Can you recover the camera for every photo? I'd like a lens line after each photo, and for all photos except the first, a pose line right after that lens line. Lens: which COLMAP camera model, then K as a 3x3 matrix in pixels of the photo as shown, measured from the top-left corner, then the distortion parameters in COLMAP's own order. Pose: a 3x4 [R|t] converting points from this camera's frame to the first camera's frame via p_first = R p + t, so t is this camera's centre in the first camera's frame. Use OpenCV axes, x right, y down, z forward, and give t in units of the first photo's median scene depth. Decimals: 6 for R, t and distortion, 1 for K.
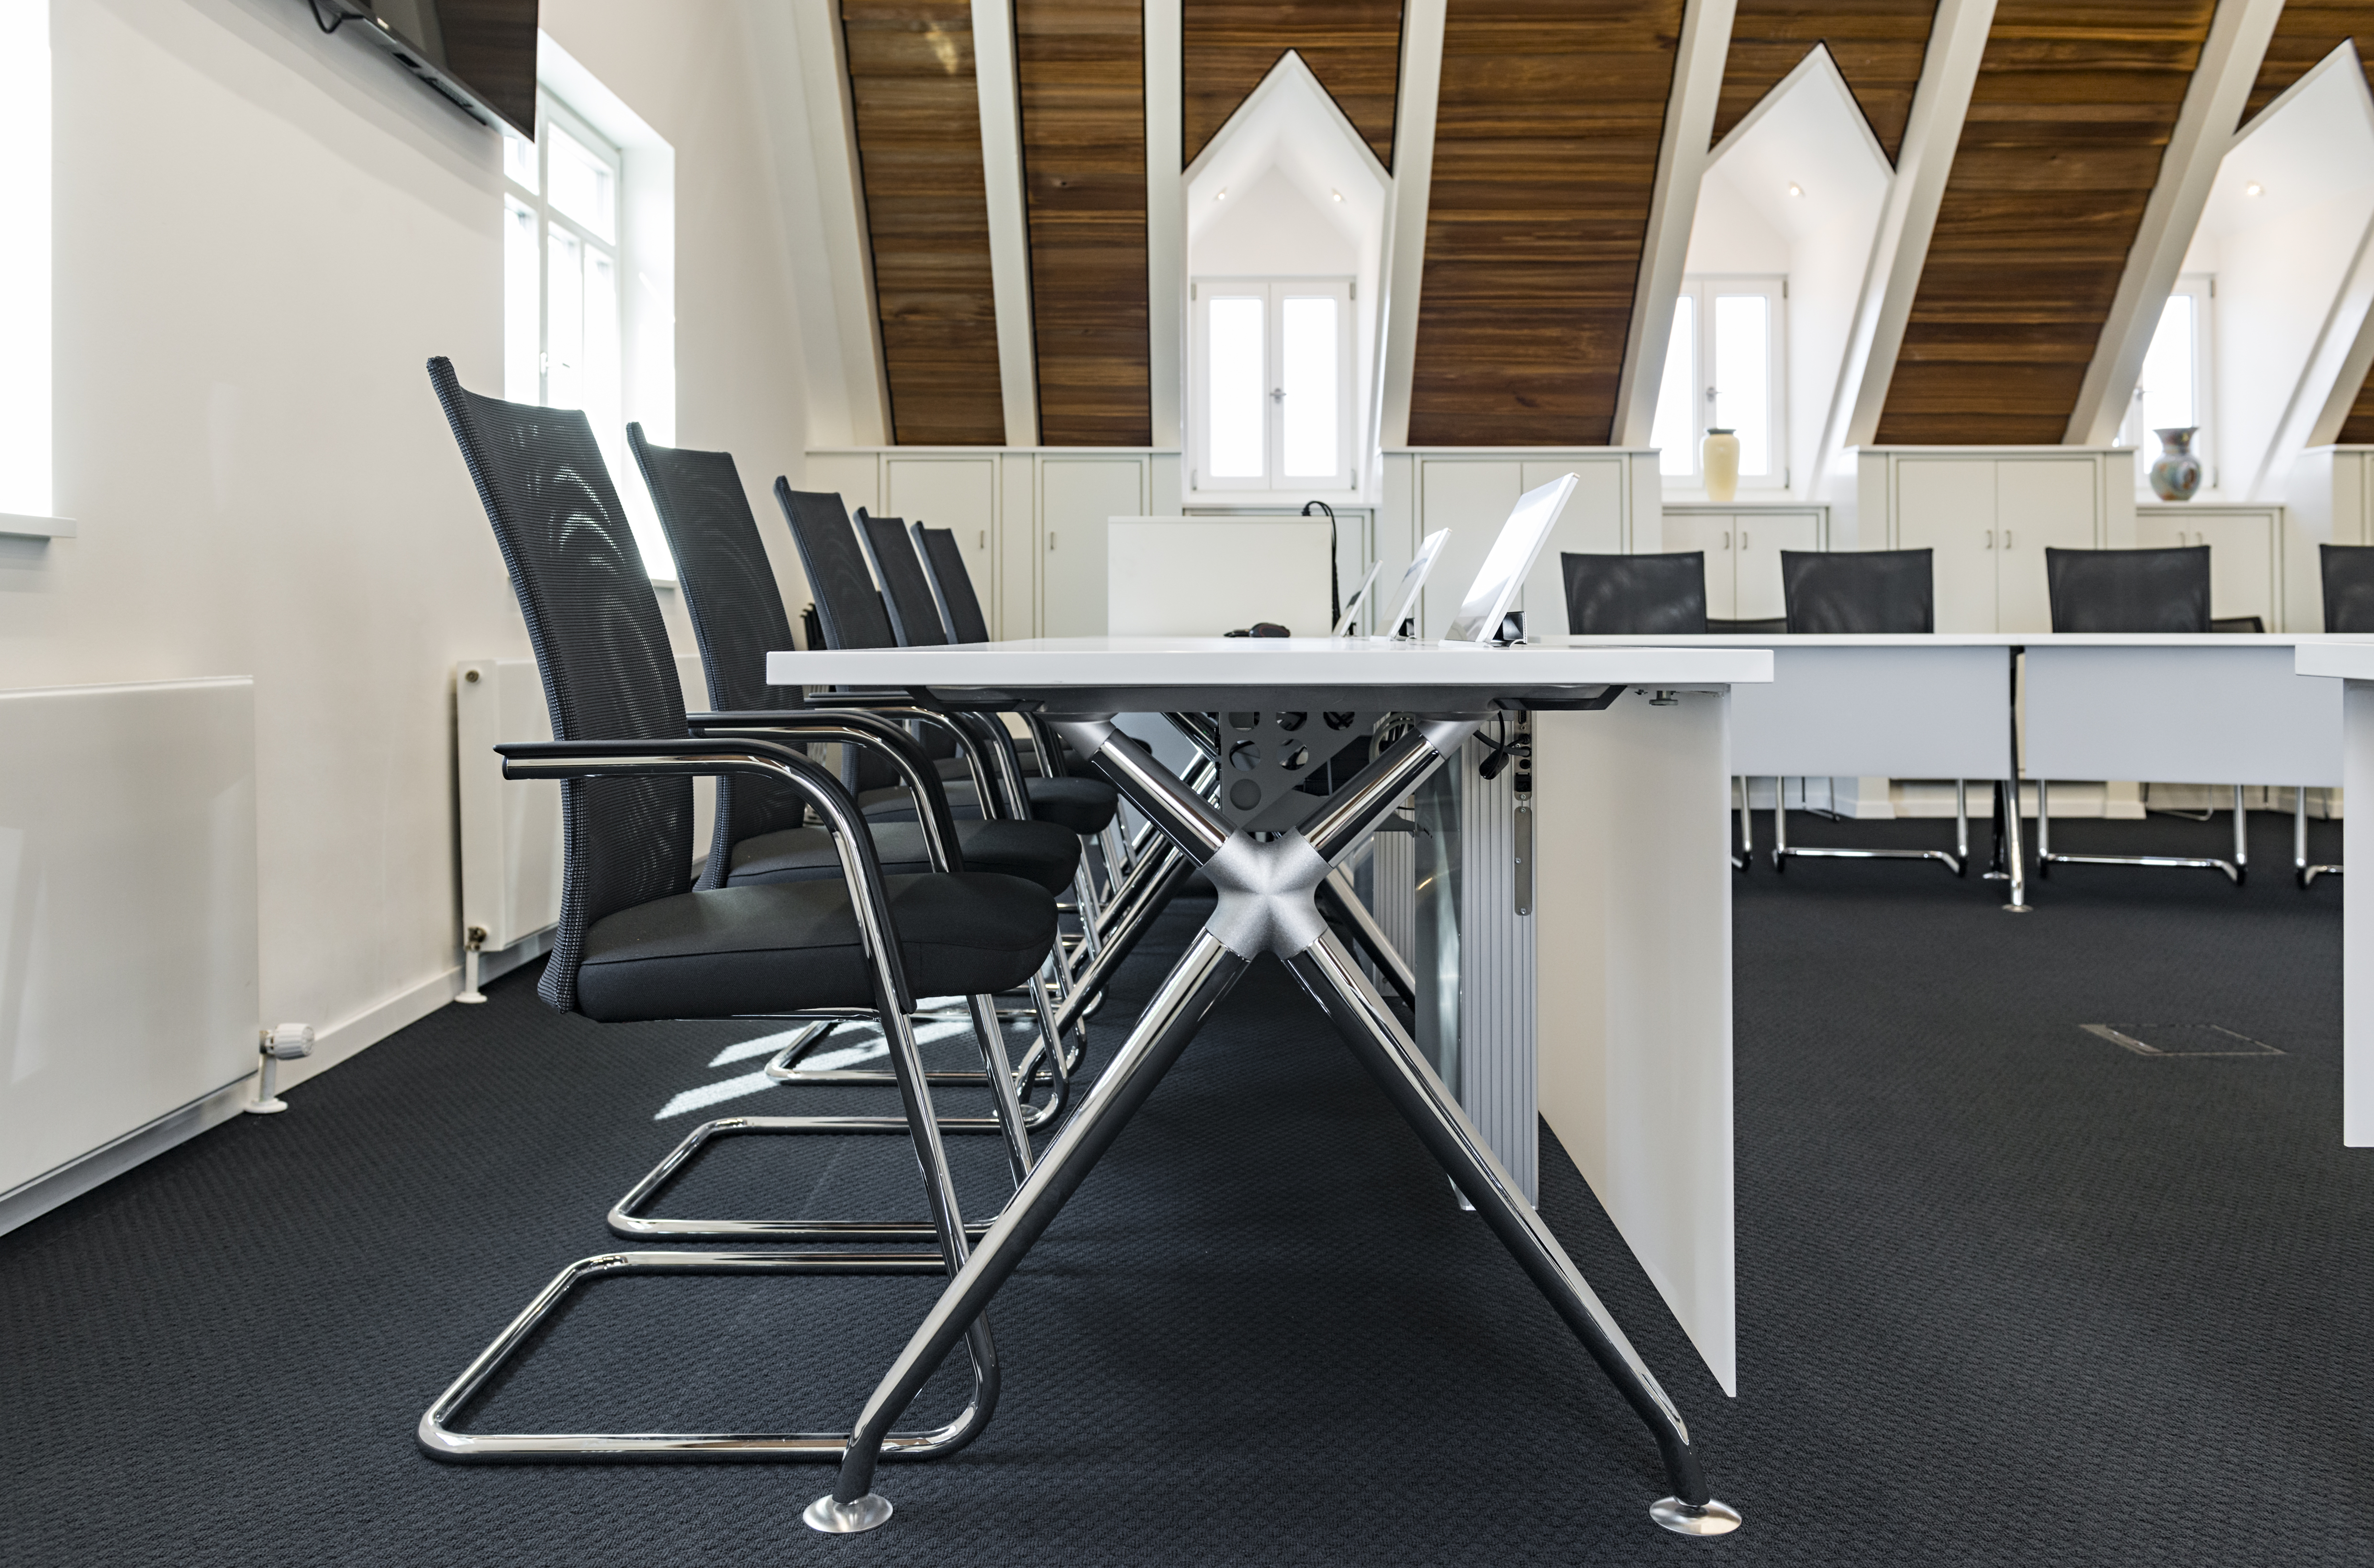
lens RADIAL K [[2134.8, 0, 1180.0], [0, 2134.8, 546.1], [0, 0, 1]] dist [-0.004706, -0.008261]
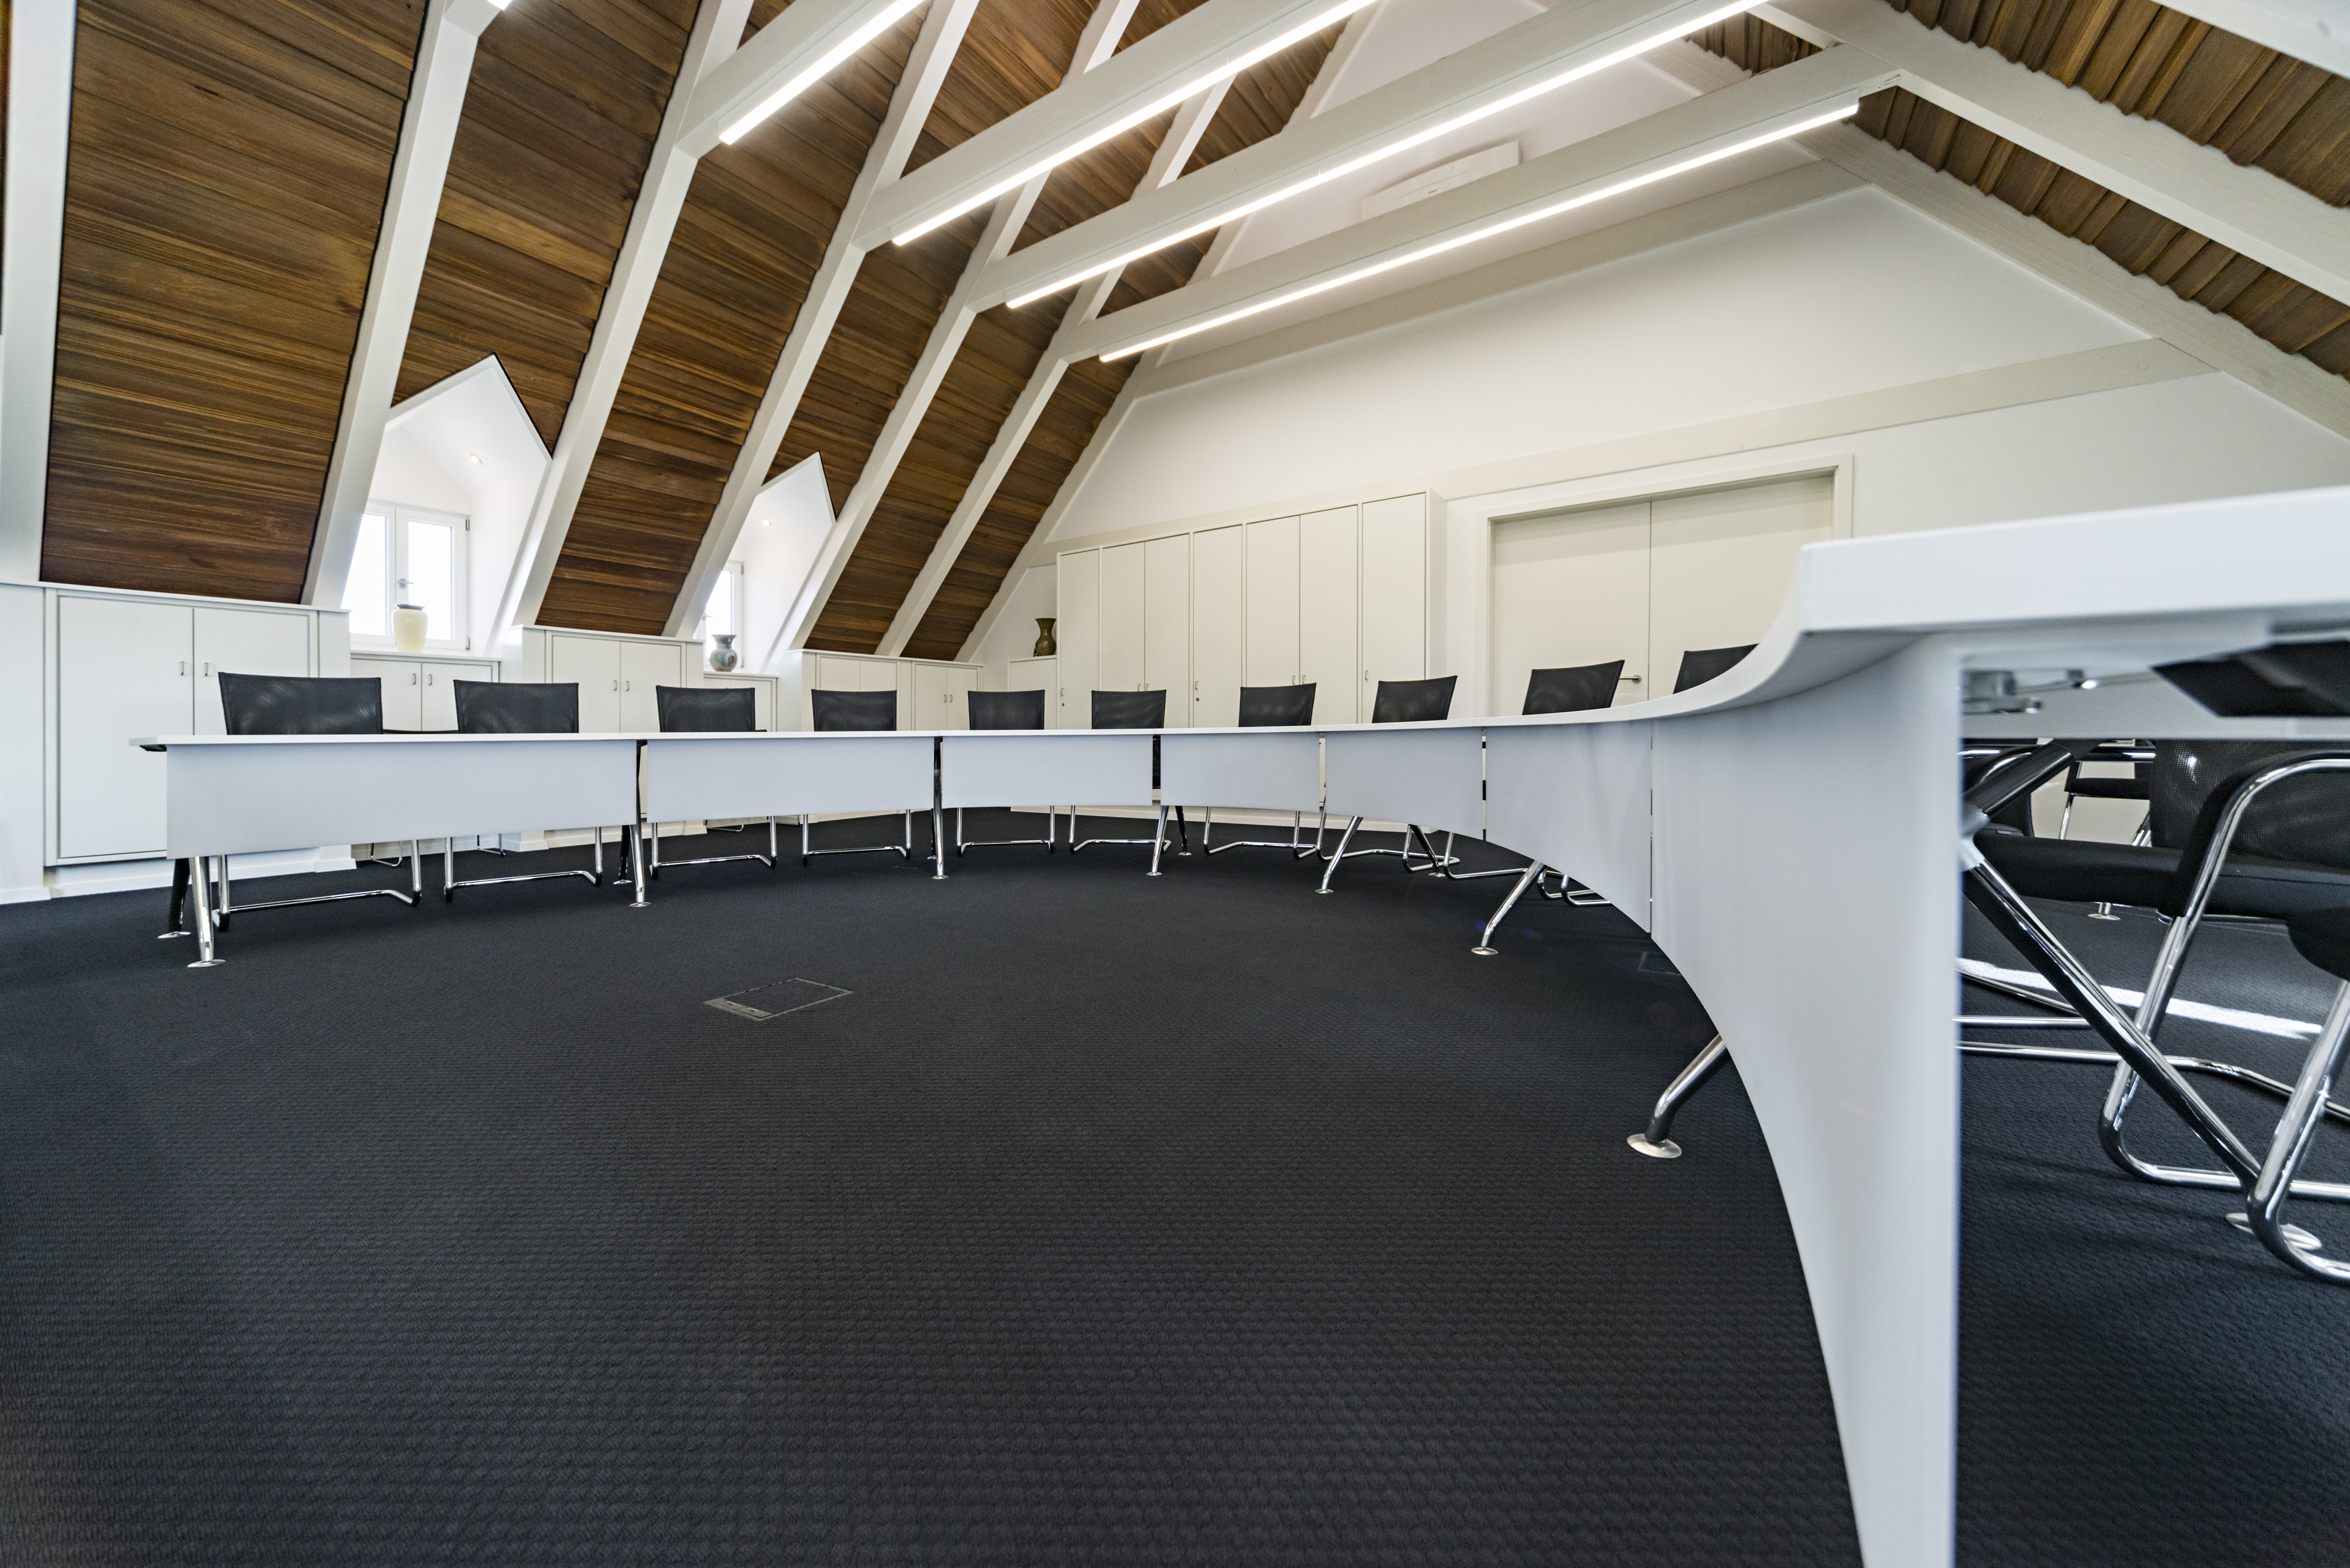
lens RADIAL K [[801.8, 0, 1202.0], [0, 801.8, 731.1], [0, 0, 1]] dist [0.001177, 0.000026]
pose [[0.537958, -0.000304, 0.842971, 0.083687], [-0.018446, 0.999756, 0.012132, 0.018788], [-0.842770, -0.022076, 0.537821, 0.242407]]
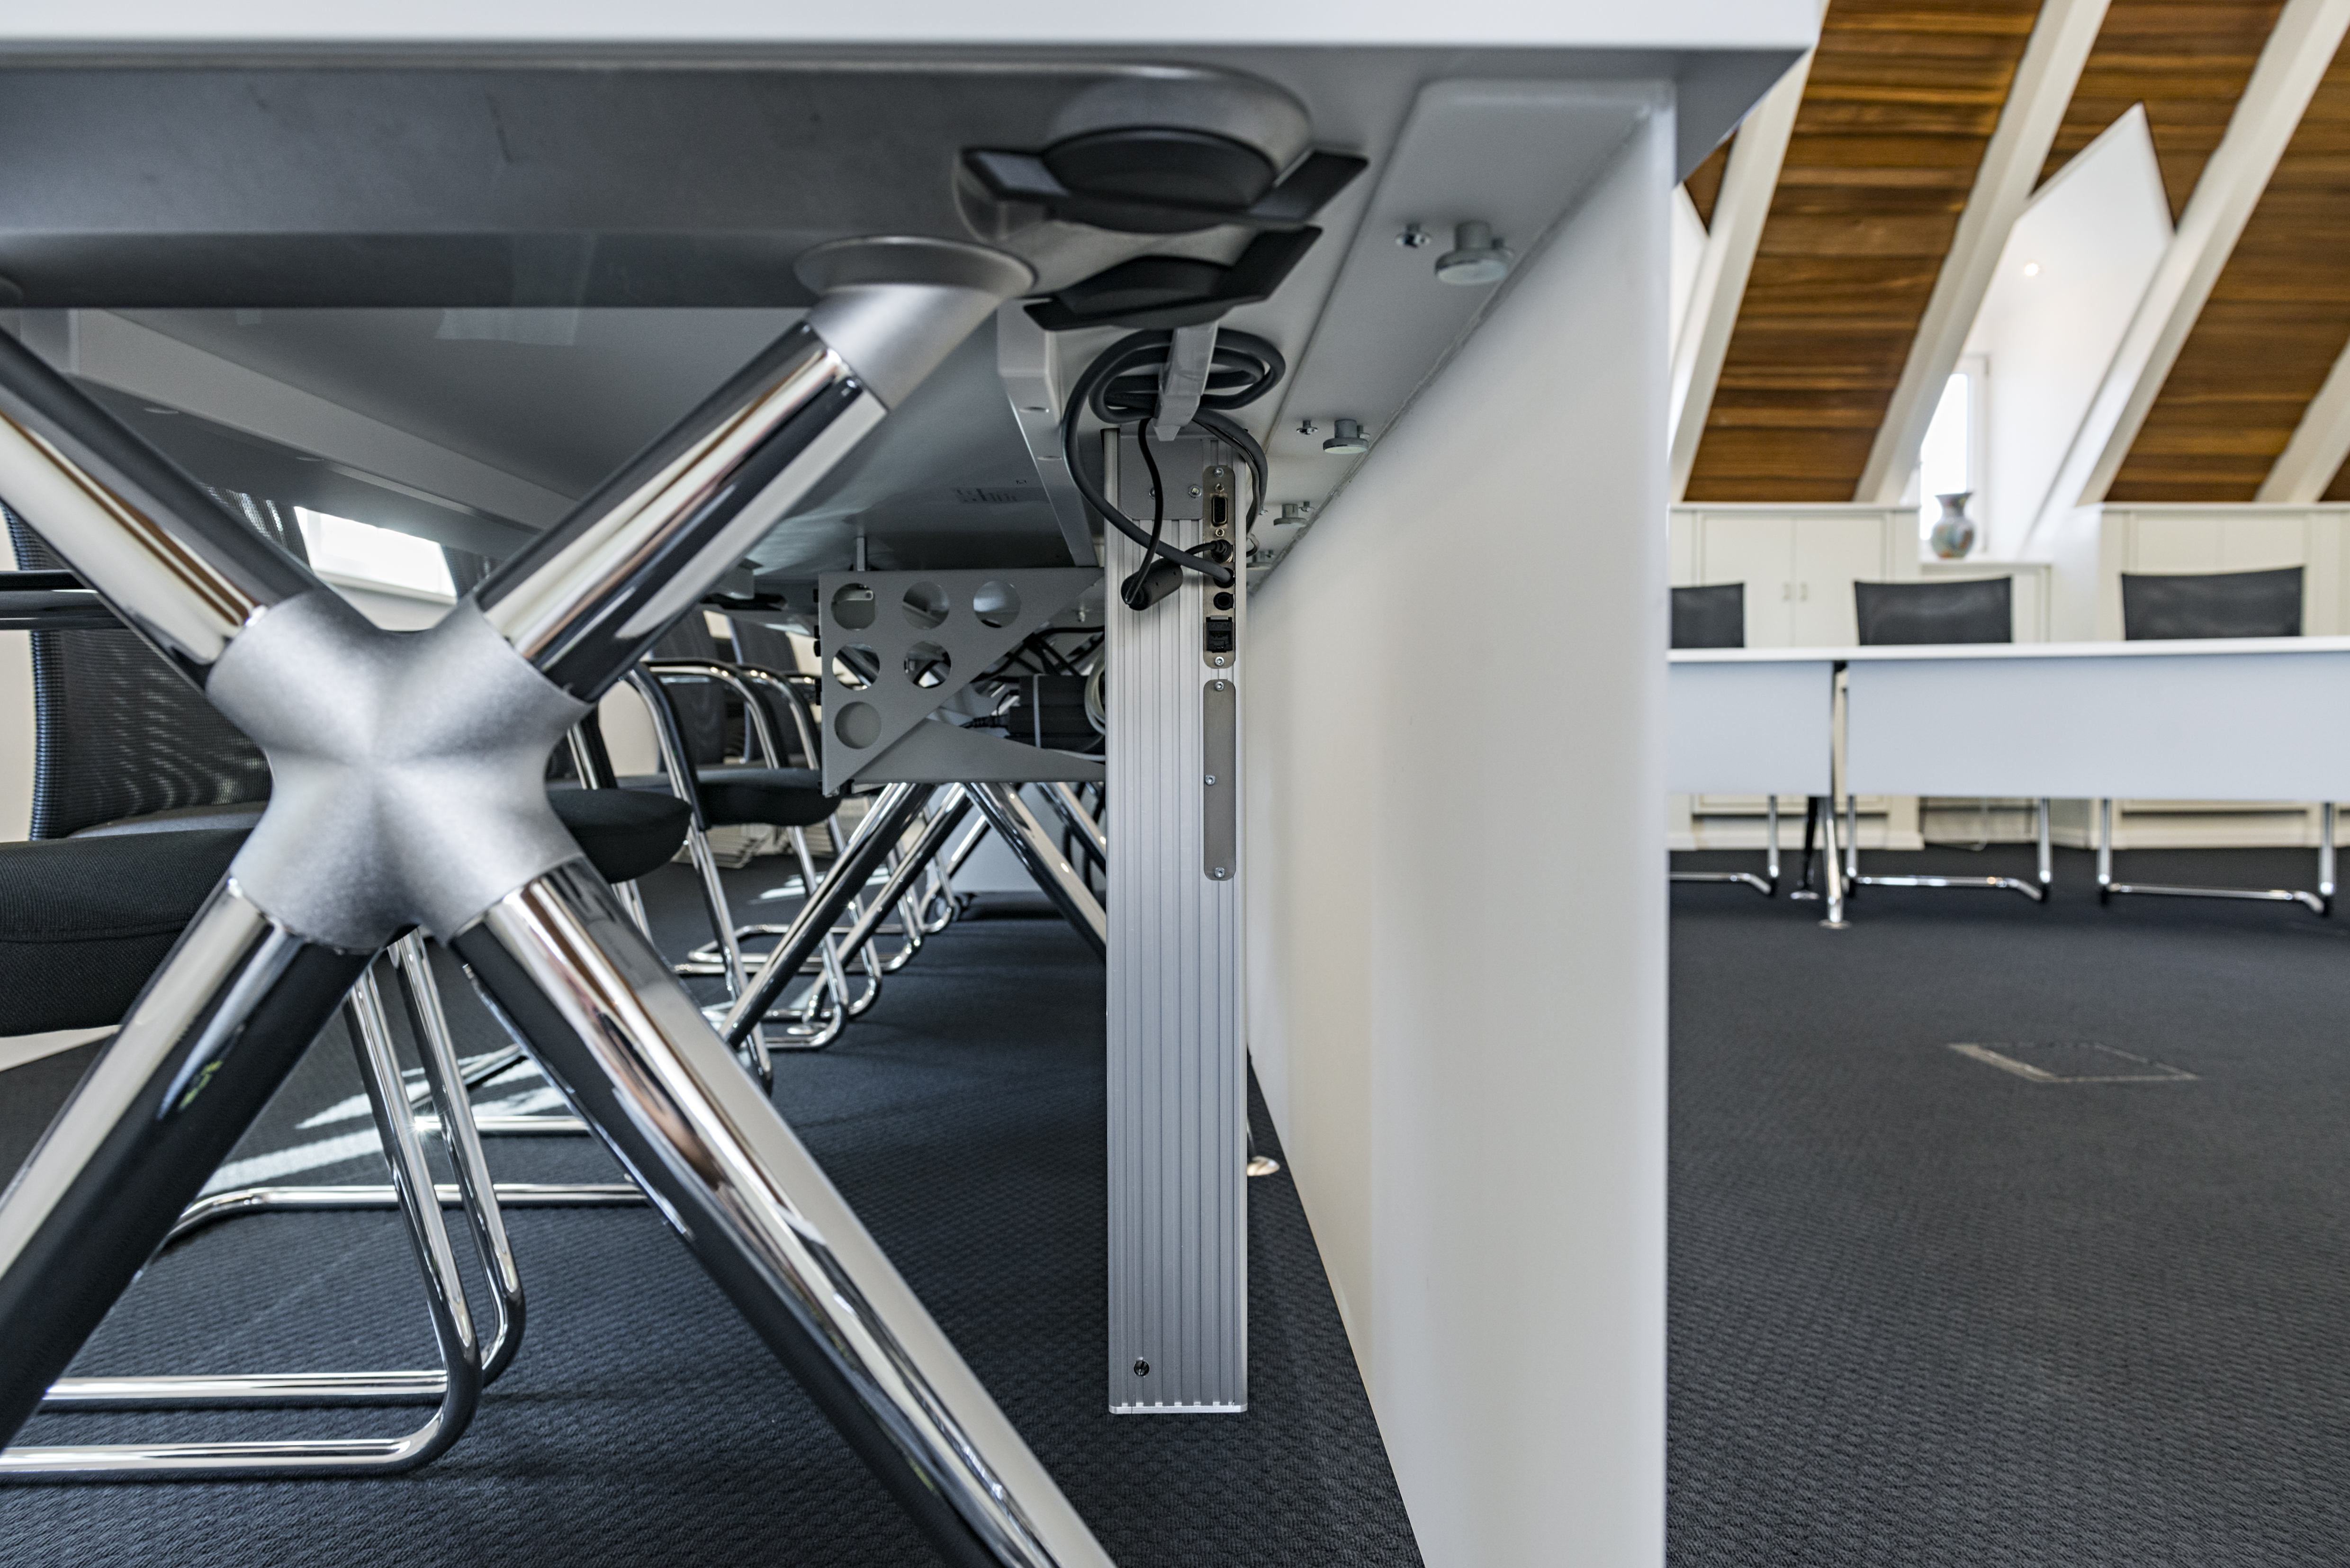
lens RADIAL K [[1661.8, 0, 1187.1], [0, 1661.8, 751.2], [0, 0, 1]] dist [0.001797, -0.005137]
pose [[0.999007, -0.002623, 0.044467, 0.041620], [0.000386, 0.998738, 0.050231, 0.036982], [-0.044543, -0.050164, 0.997747, 0.180859]]
